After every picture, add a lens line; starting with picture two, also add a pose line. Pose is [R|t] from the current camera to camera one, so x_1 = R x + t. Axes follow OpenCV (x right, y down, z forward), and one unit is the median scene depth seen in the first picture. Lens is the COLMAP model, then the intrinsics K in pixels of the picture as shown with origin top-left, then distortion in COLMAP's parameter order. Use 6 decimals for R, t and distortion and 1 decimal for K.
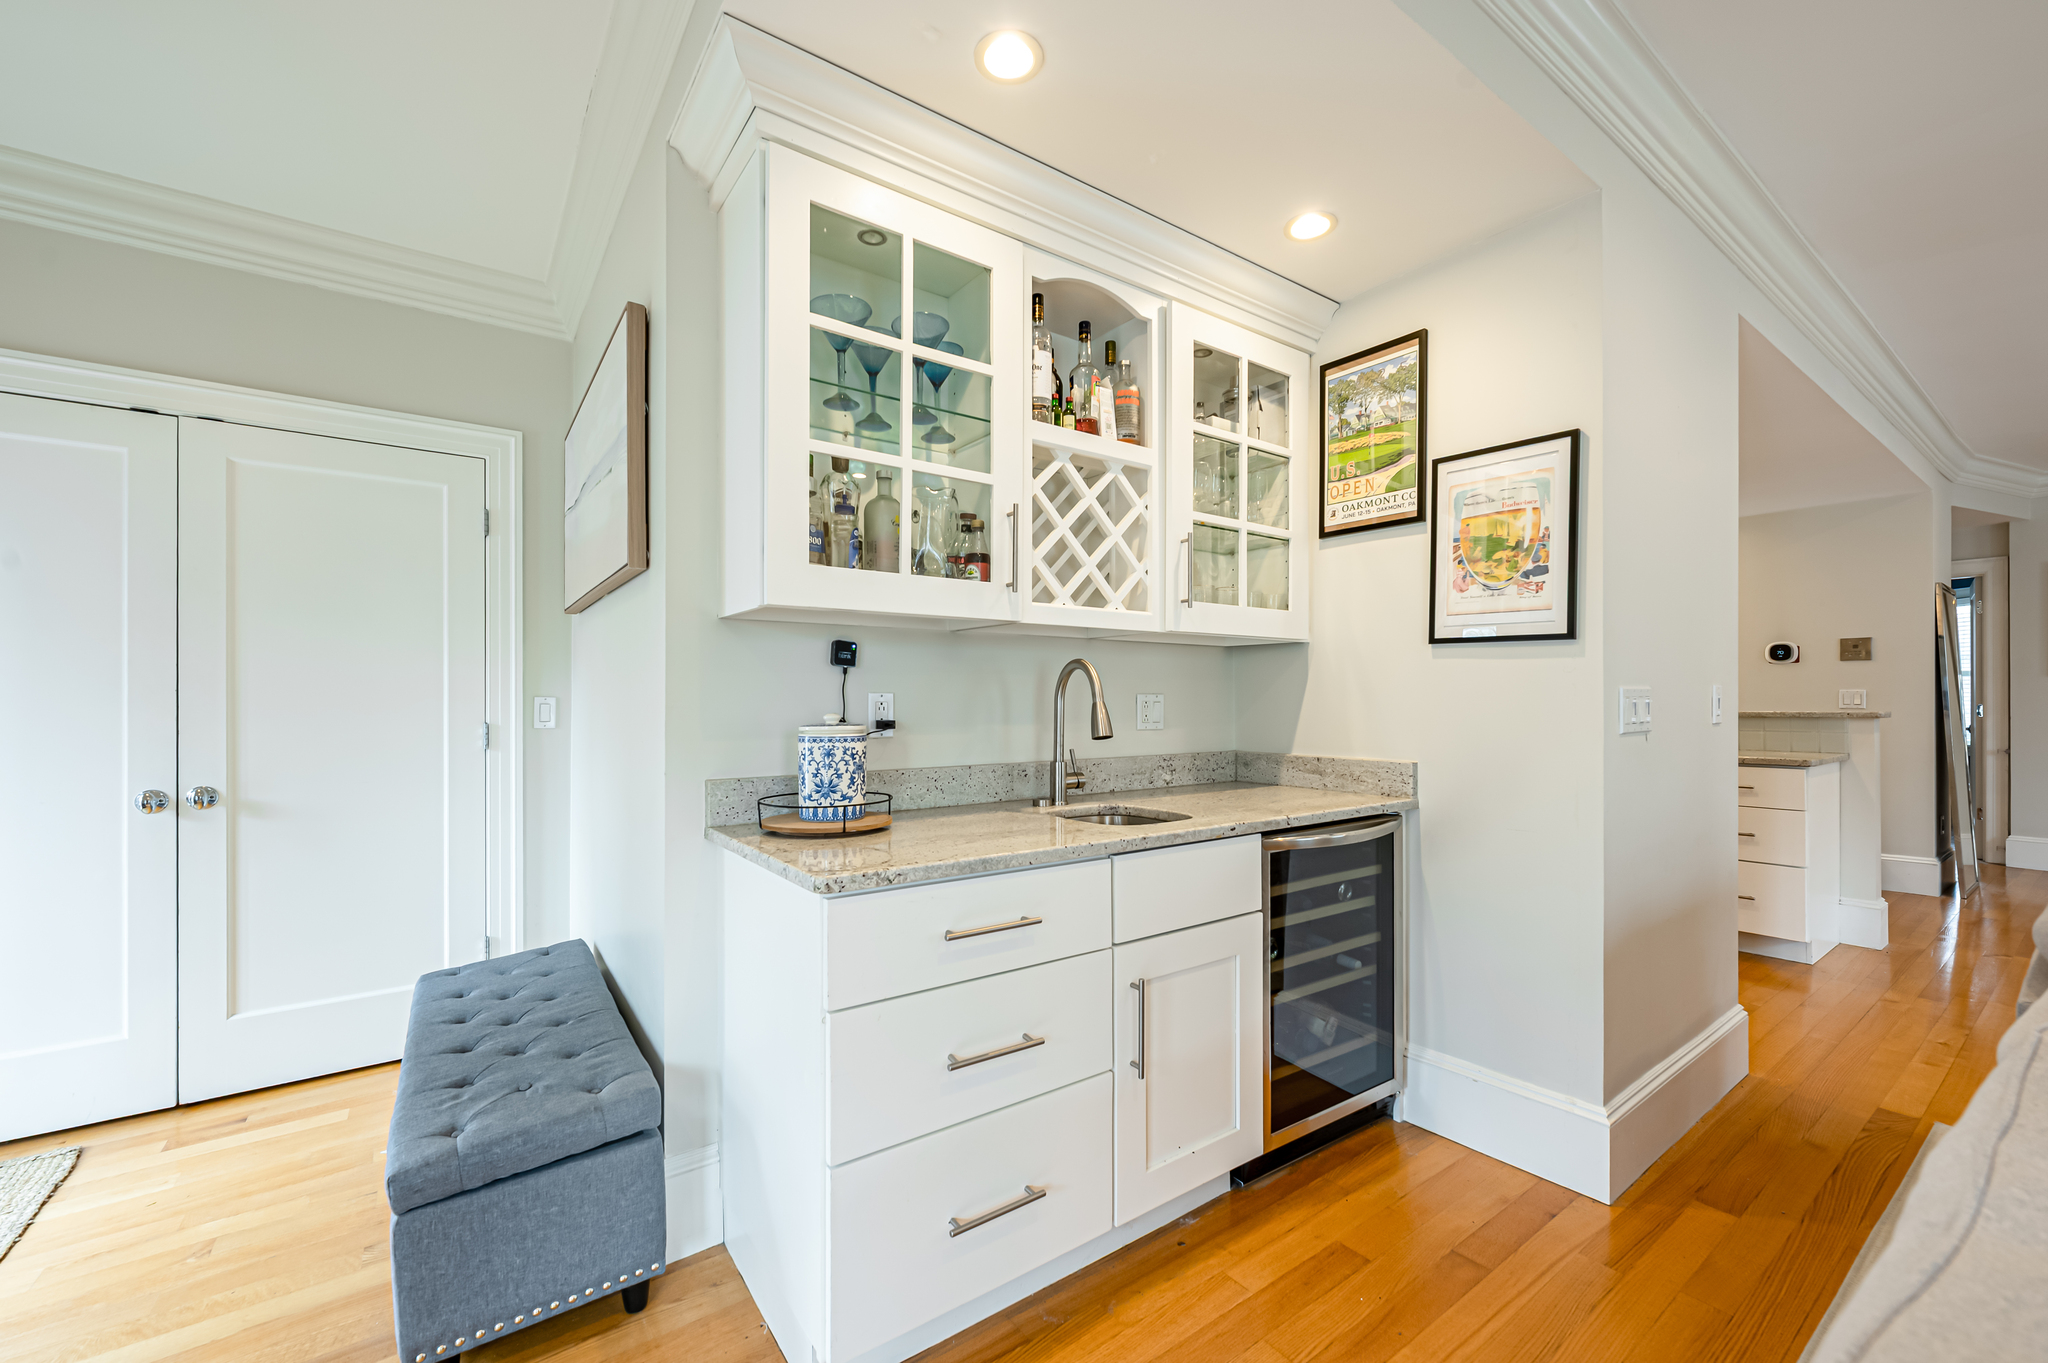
lens RADIAL K [[822.0, 0, 1023.3], [0, 822.0, 691.7], [0, 0, 1]] dist [-0.001955, -0.000203]
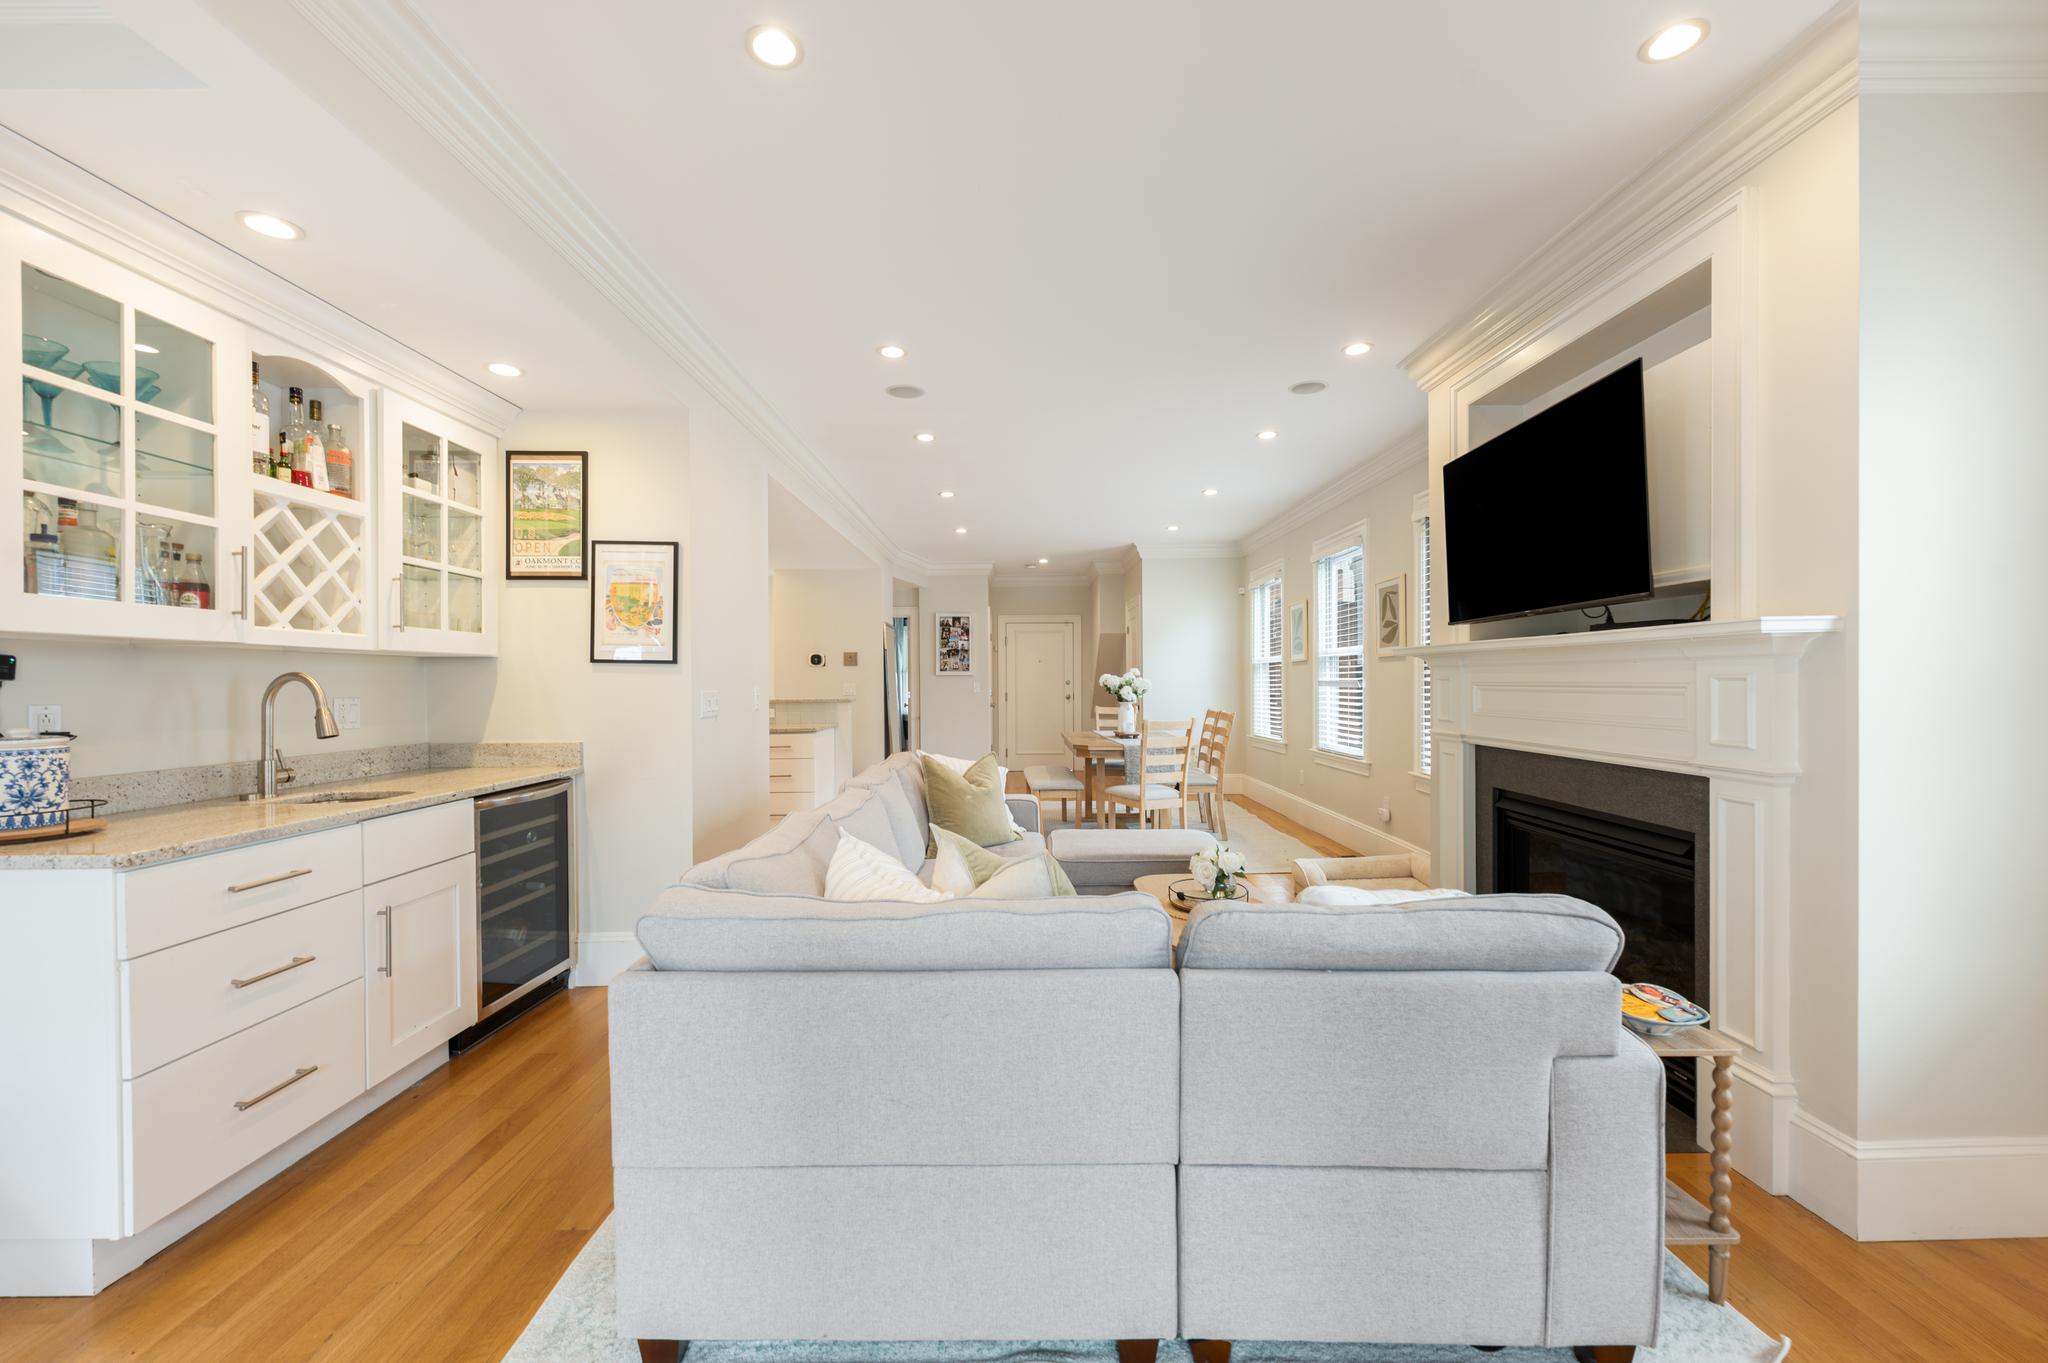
lens RADIAL K [[822.0, 0, 1023.3], [0, 822.0, 691.7], [0, 0, 1]] dist [-0.001955, -0.000203]
pose [[0.579855, -0.012620, 0.814622, -0.280433], [-0.001254, 0.999865, 0.016382, -0.031579], [-0.814719, -0.010521, 0.579761, -0.533736]]
